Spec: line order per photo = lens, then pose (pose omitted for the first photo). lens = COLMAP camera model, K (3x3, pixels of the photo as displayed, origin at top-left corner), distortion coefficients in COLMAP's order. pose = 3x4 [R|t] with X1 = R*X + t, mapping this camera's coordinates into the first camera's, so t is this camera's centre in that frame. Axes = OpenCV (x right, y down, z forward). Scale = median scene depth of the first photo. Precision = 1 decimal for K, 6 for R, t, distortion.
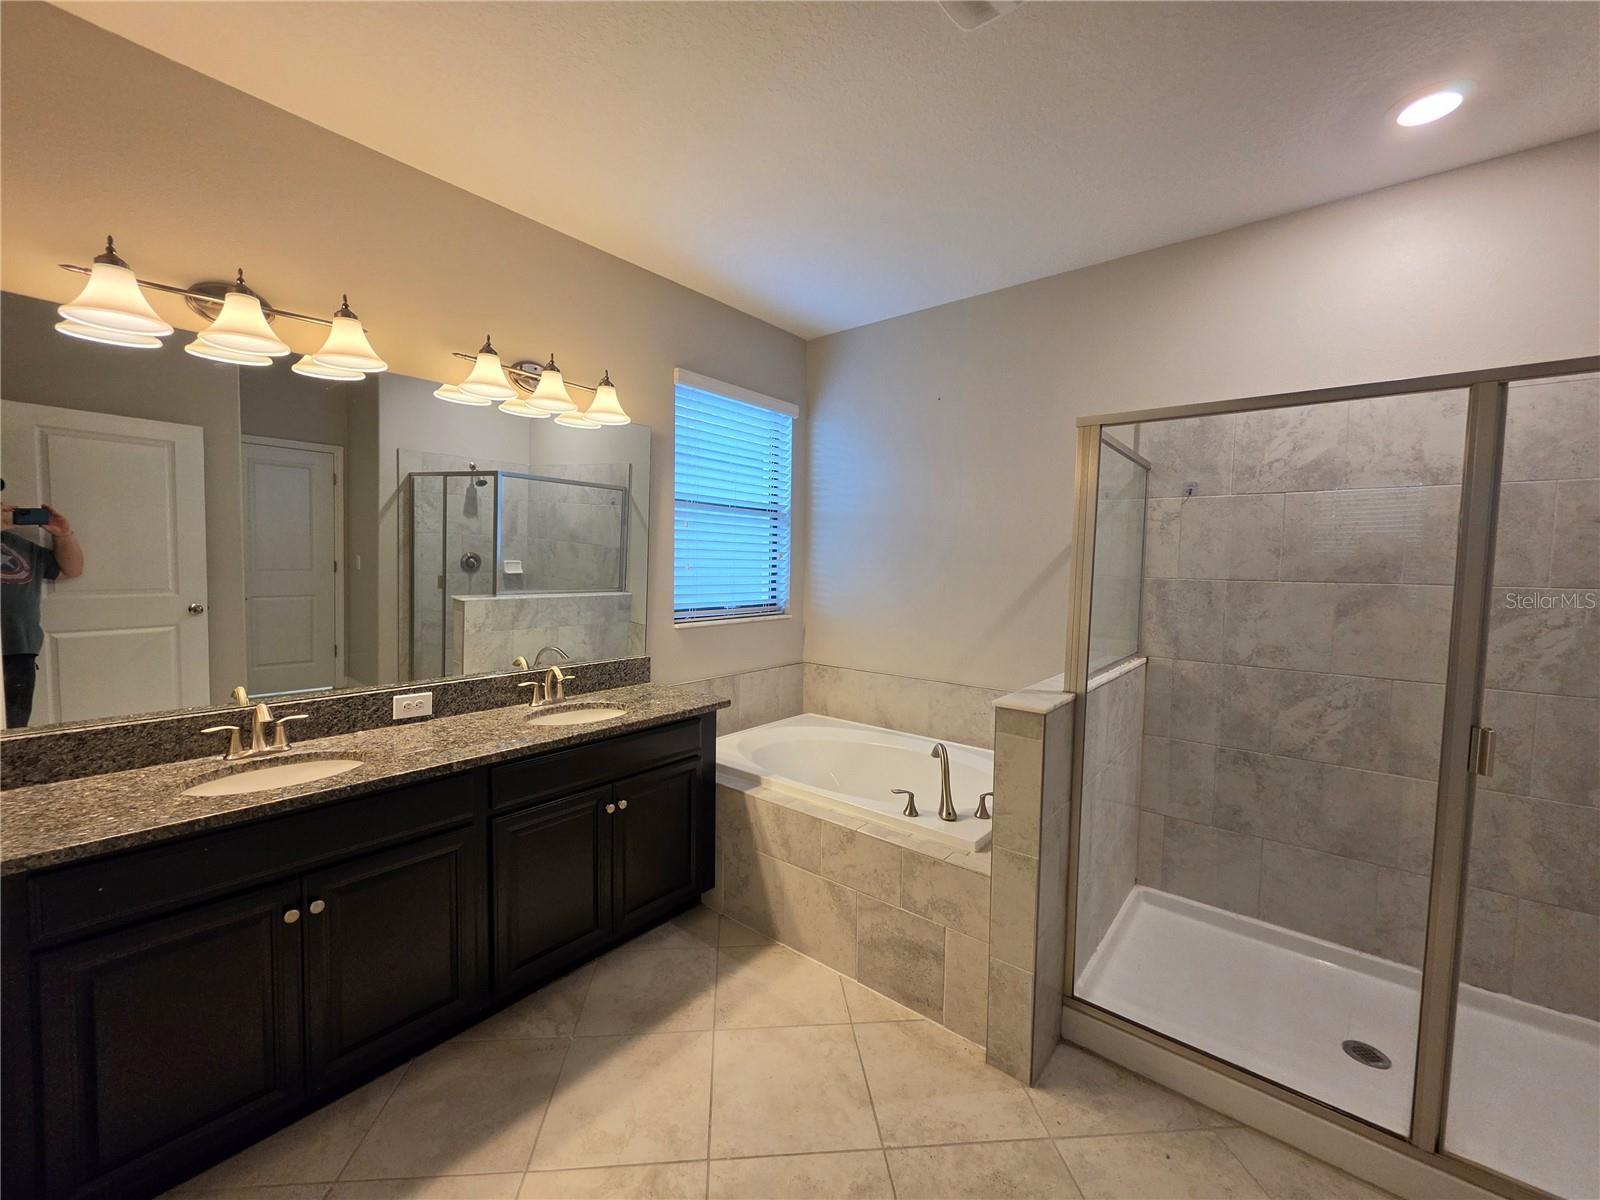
lens RADIAL K [[642.9, 0, 800.0], [0, 642.9, 600.0], [0, 0, 1]] dist [-0.001406, -0.000164]
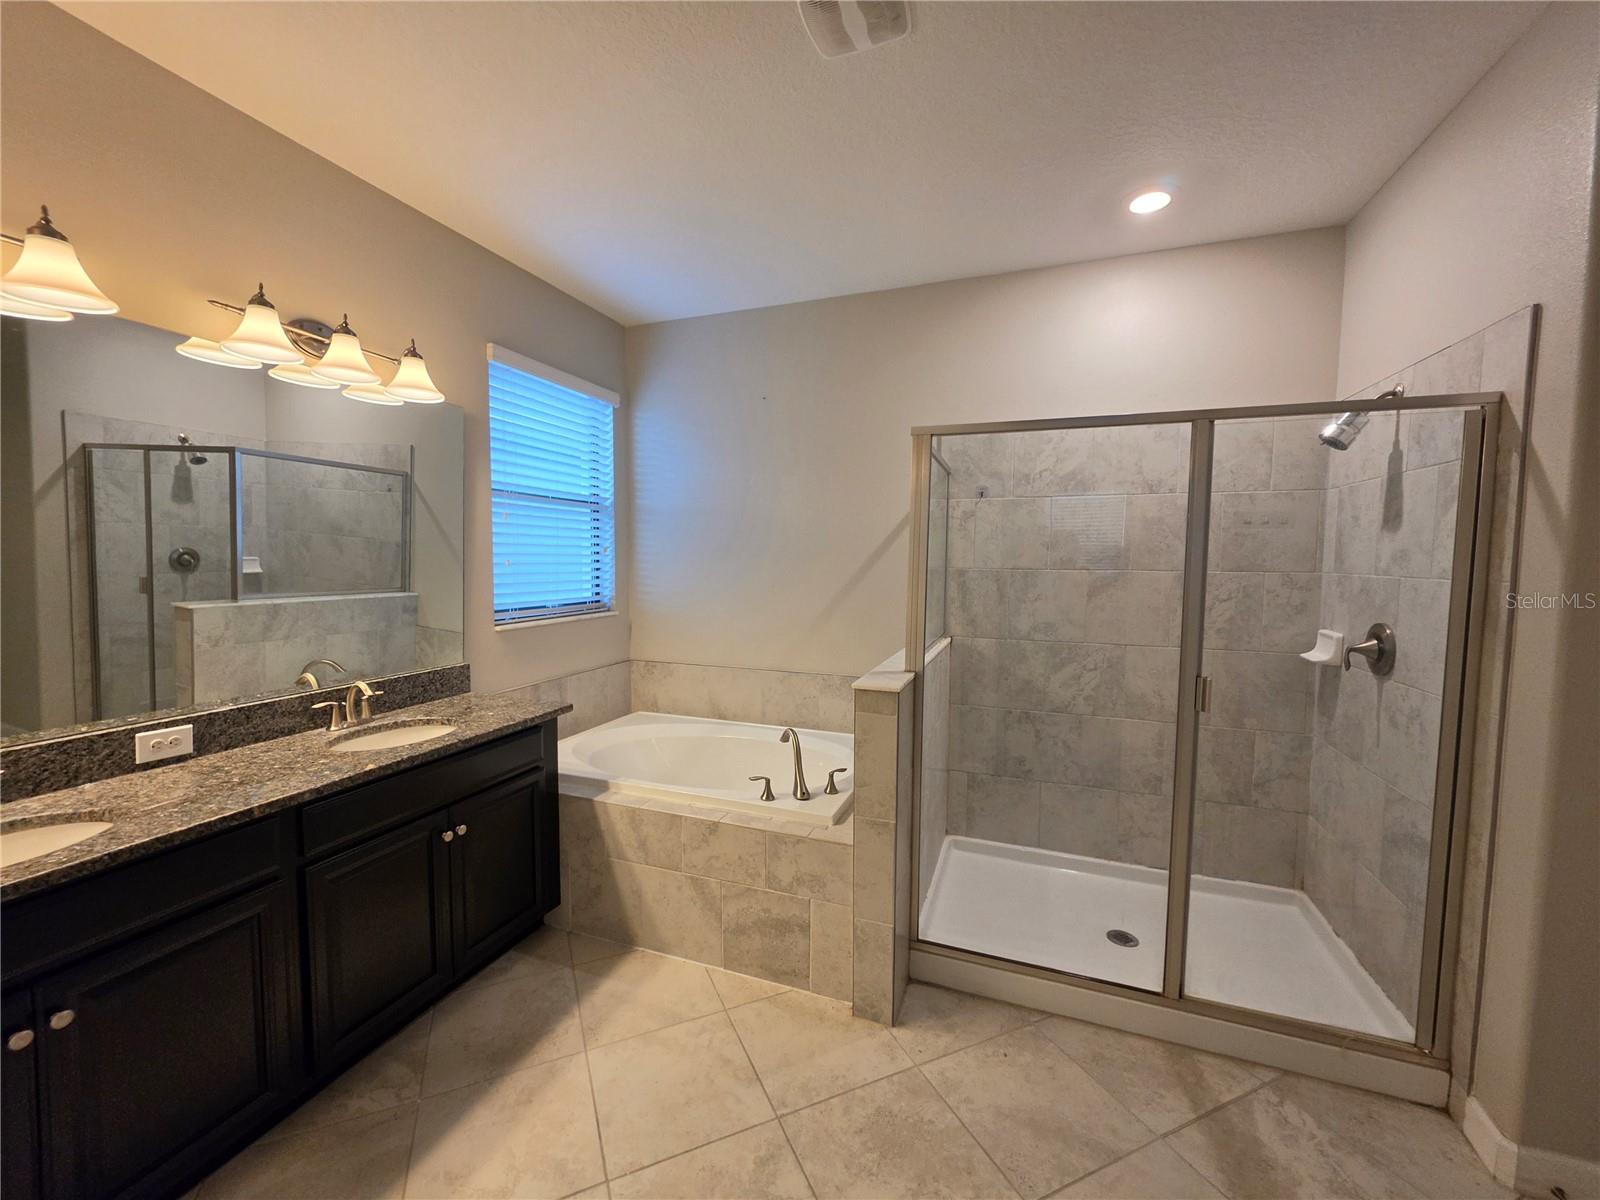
lens RADIAL K [[642.8, 0, 792.7], [0, 642.8, 599.7], [0, 0, 1]] dist [0.000212, 0.000018]
pose [[0.945629, -0.030102, 0.323853, -0.113405], [0.026374, 0.999526, 0.015893, -0.004294], [-0.324178, -0.006488, 0.945974, 0.004076]]
